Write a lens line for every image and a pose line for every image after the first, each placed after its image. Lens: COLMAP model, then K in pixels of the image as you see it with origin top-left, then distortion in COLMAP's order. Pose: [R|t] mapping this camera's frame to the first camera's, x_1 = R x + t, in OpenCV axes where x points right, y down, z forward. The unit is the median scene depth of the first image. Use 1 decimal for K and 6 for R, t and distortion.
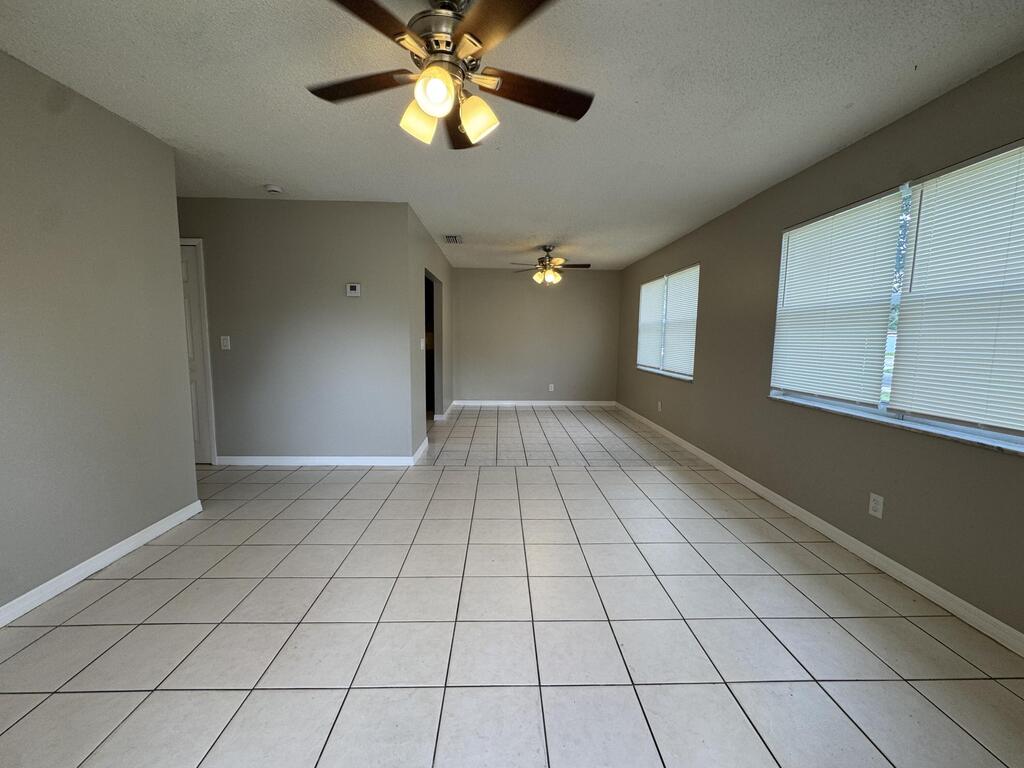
lens RADIAL K [[407.7, 0, 511.7], [0, 407.7, 380.1], [0, 0, 1]] dist [-0.006477, -0.001070]
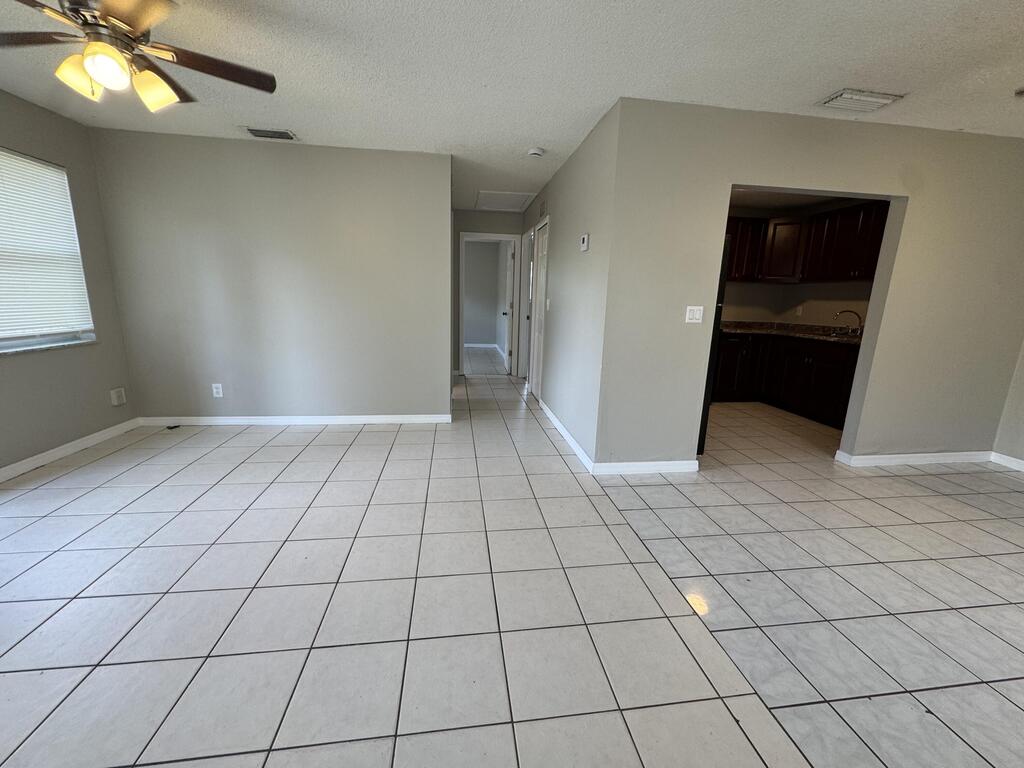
lens RADIAL K [[407.7, 0, 512.9], [0, 407.7, 381.7], [0, 0, 1]] dist [-0.006477, -0.001070]
pose [[0.105786, 0.197687, -0.974540, 0.434422], [-0.133119, 0.974034, 0.183134, -0.073779], [0.985438, 0.110356, 0.129355, 0.734484]]
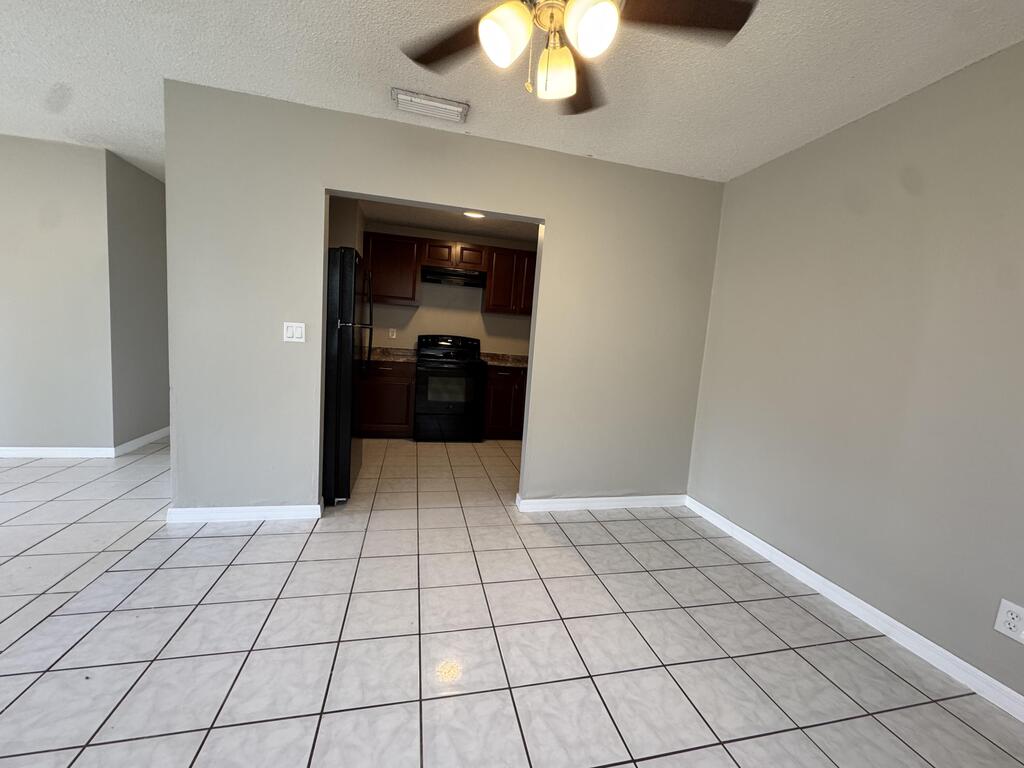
lens RADIAL K [[407.7, 0, 509.1], [0, 407.7, 390.3], [0, 0, 1]] dist [-0.006477, -0.001070]
pose [[0.207443, 0.139813, -0.968204, 0.429329], [-0.173066, 0.979367, 0.104345, -0.140561], [0.962817, 0.145918, 0.227359, 1.314887]]
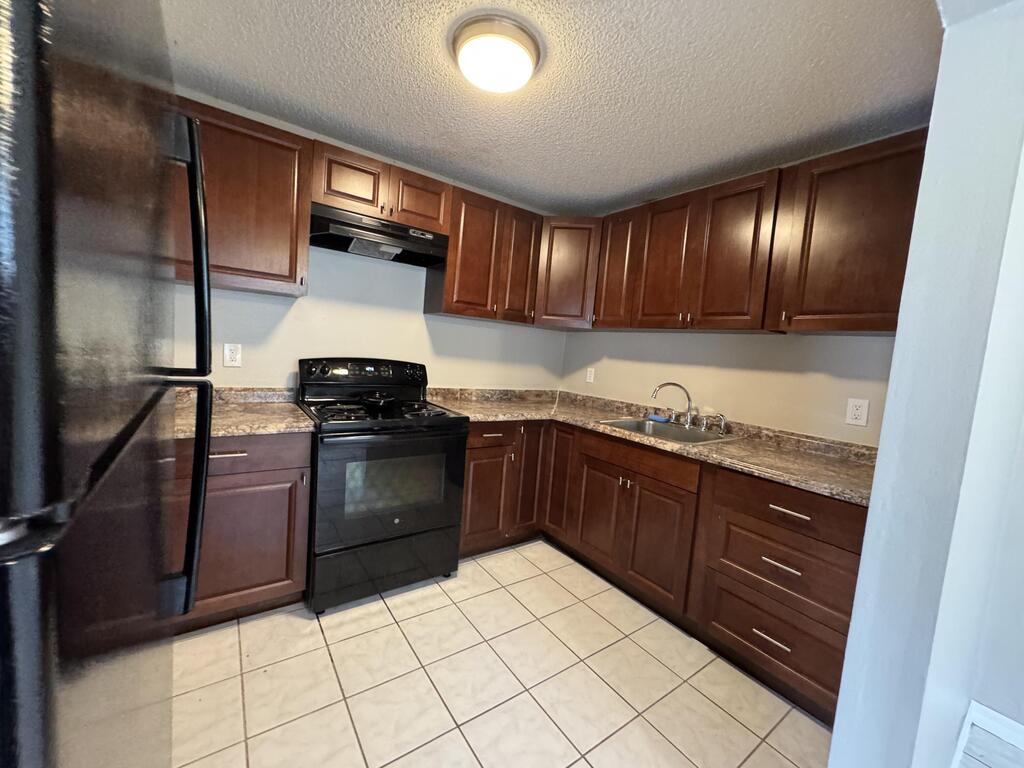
lens RADIAL K [[407.7, 0, 510.7], [0, 407.7, 387.1], [0, 0, 1]] dist [-0.006477, -0.001070]
pose [[0.561194, 0.123203, -0.818463, -0.240826], [-0.168966, 0.985088, 0.032430, -0.157451], [0.810254, 0.120093, 0.573643, 1.220237]]
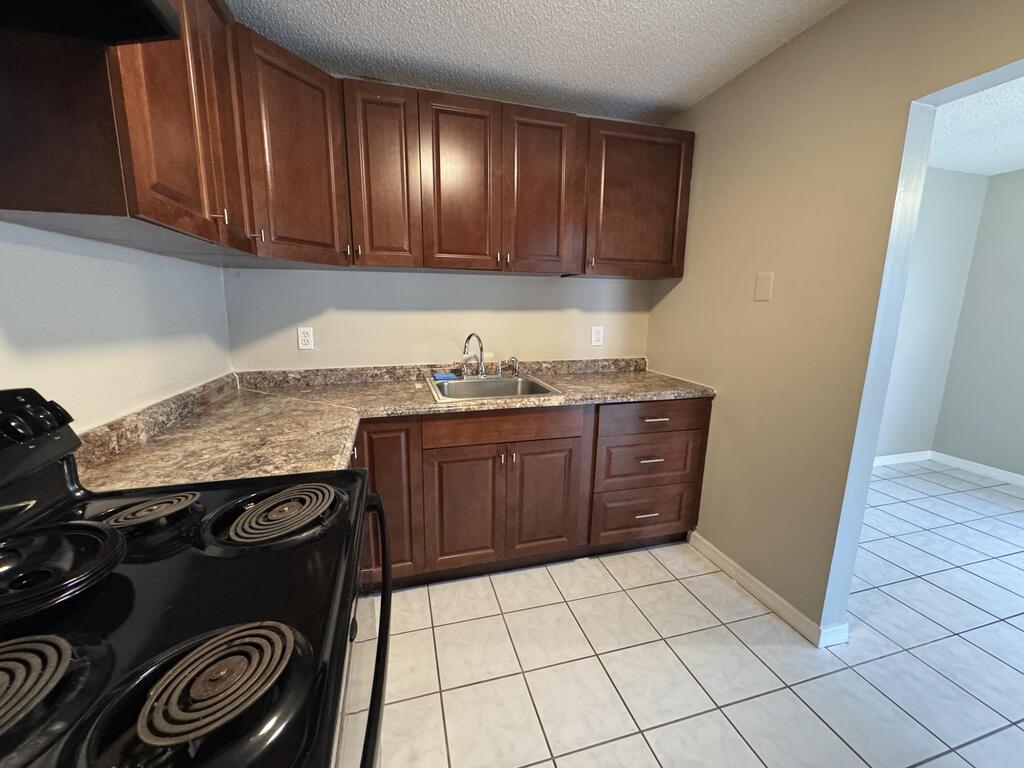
lens RADIAL K [[407.7, 0, 508.6], [0, 407.7, 384.2], [0, 0, 1]] dist [-0.006477, -0.001070]
pose [[0.966299, -0.036300, 0.254849, -0.721717], [0.014400, 0.996080, 0.087278, -0.164340], [-0.257018, -0.080667, 0.963034, 1.232343]]
